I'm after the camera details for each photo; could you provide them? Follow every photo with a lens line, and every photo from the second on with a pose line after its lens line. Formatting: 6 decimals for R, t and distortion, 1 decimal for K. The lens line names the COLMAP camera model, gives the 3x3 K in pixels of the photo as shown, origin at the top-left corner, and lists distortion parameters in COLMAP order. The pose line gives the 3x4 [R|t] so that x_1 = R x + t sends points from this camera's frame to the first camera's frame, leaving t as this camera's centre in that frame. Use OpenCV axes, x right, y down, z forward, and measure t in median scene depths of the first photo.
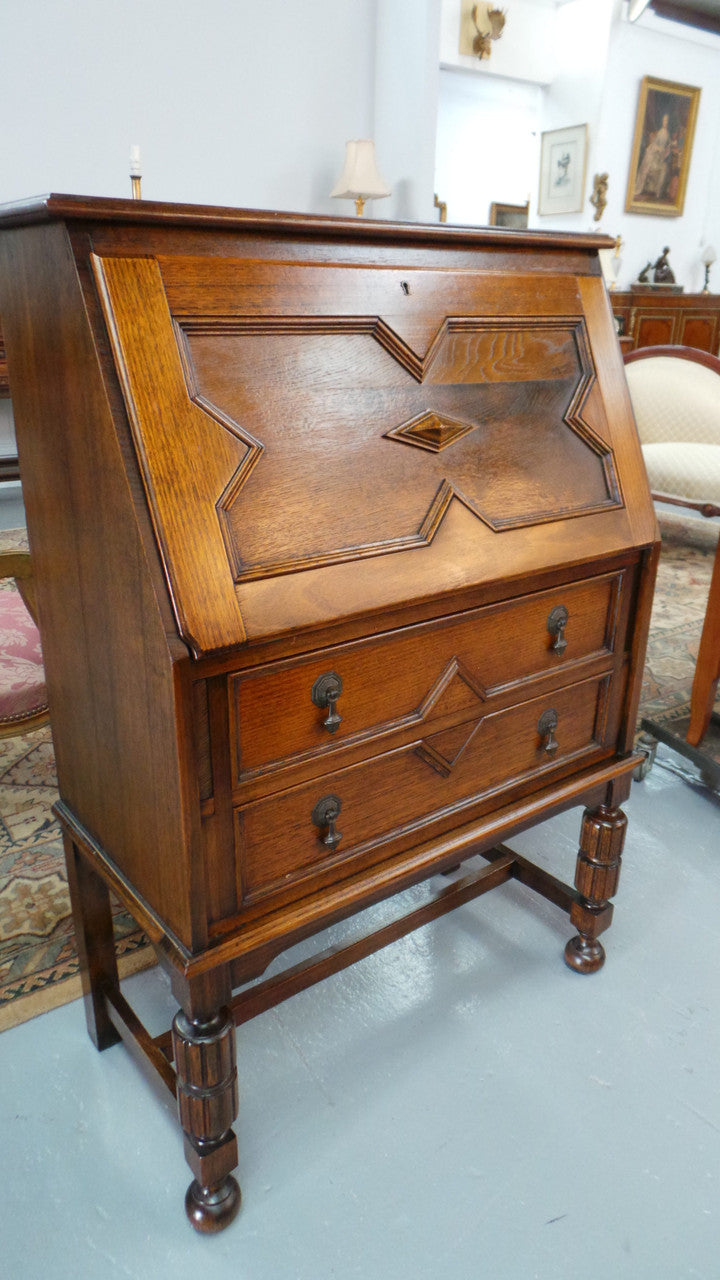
lens RADIAL K [[886.9, 0, 357.8], [0, 886.9, 636.6], [0, 0, 1]] dist [0.003636, 0.000779]
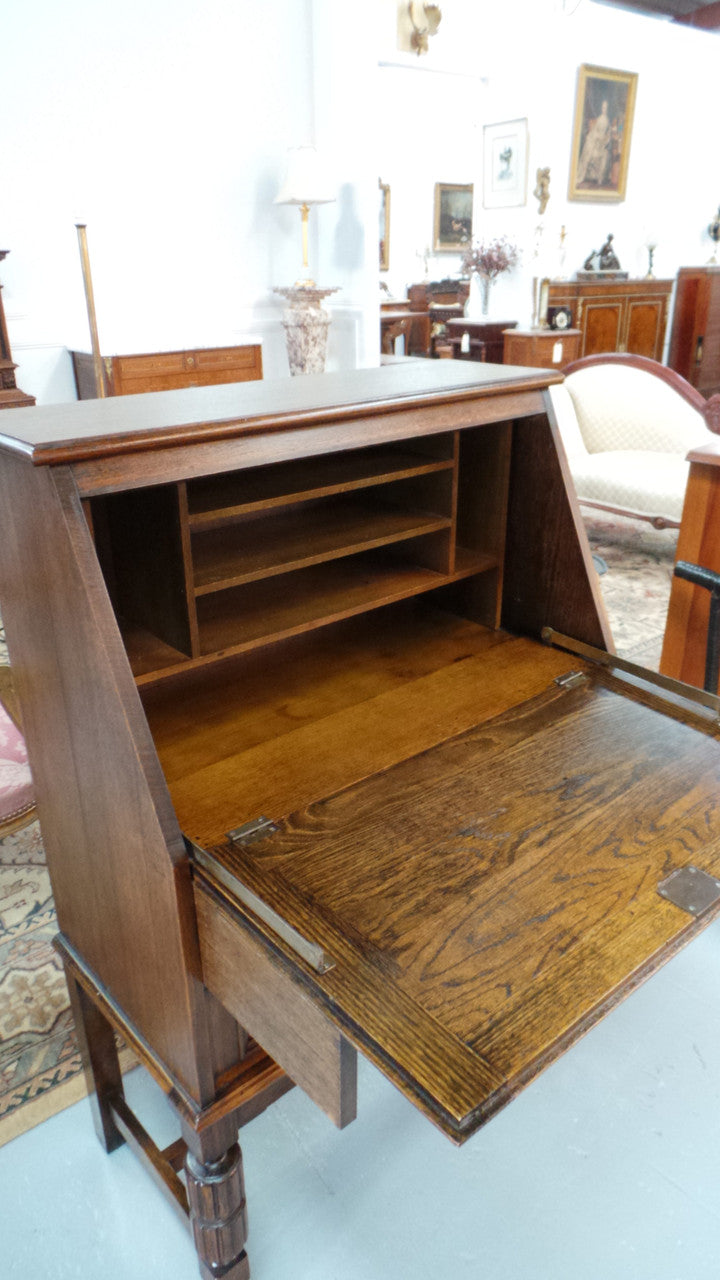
lens RADIAL K [[886.9, 0, 355.4], [0, 886.9, 634.7], [0, 0, 1]] dist [0.003636, 0.000779]
pose [[0.998127, -0.047174, 0.038961, -0.010859], [0.045901, 0.998402, 0.032957, -0.188975], [-0.040454, -0.031107, 0.998697, -0.052165]]
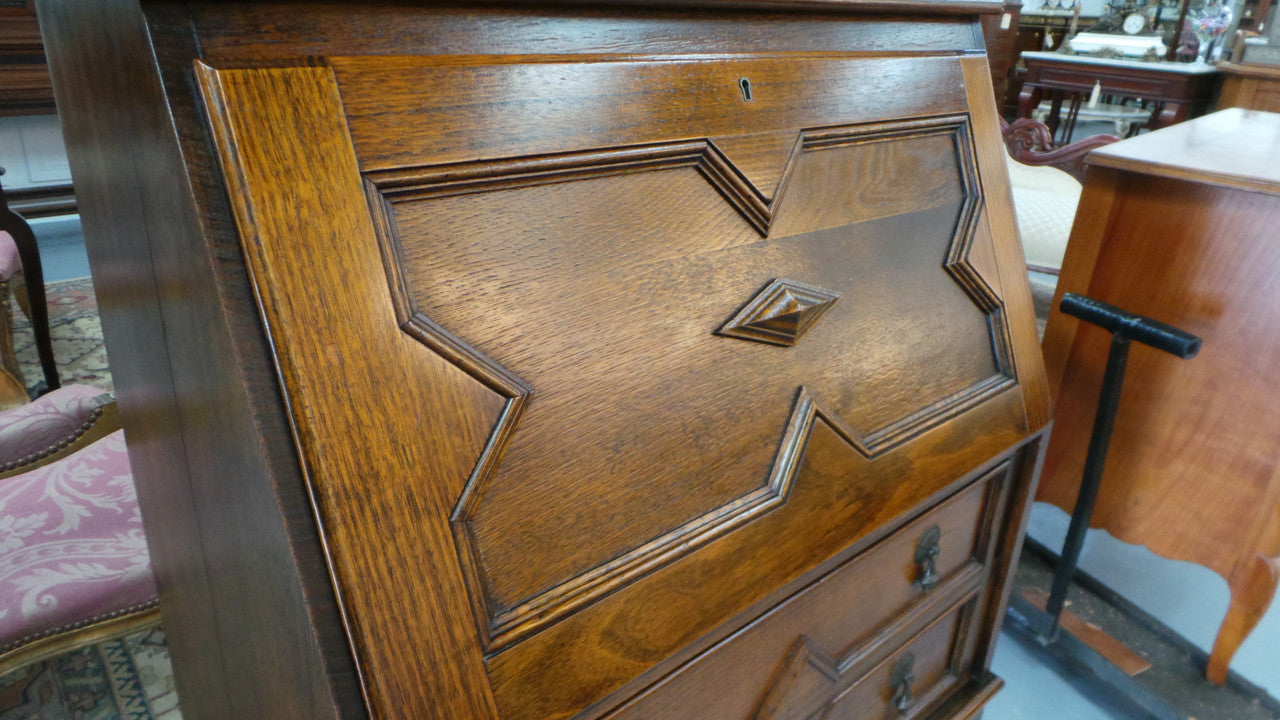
lens RADIAL K [[886.9, 0, 640.1], [0, 886.9, 370.5], [0, 0, 1]] dist [0.003636, 0.000779]
pose [[0.995896, -0.004038, 0.090420, -0.064783], [0.000315, 0.999153, 0.041144, -0.184097], [-0.090509, -0.040947, 0.995054, 0.314923]]
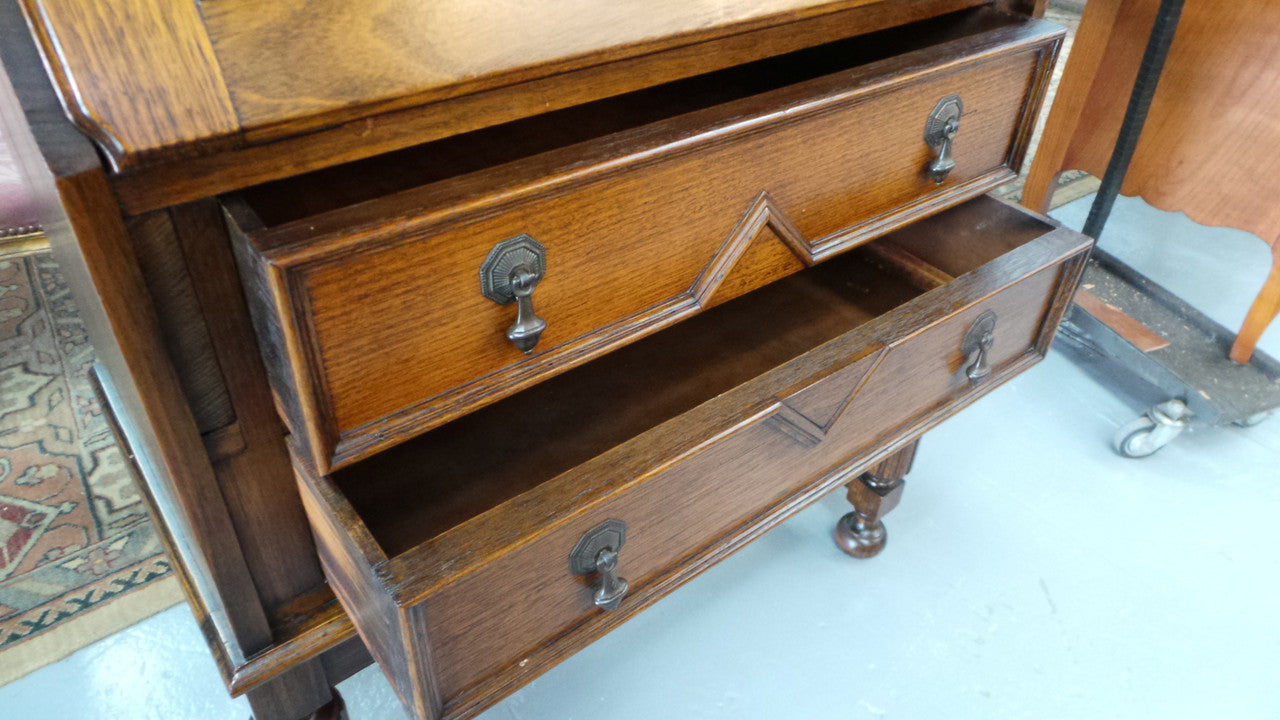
lens RADIAL K [[886.9, 0, 631.9], [0, 886.9, 355.4], [0, 0, 1]] dist [0.003636, 0.000779]
pose [[0.999896, 0.010956, 0.009415, 0.054600], [-0.013110, 0.961967, 0.272852, -0.007986], [-0.006067, -0.272947, 0.962010, 0.365034]]
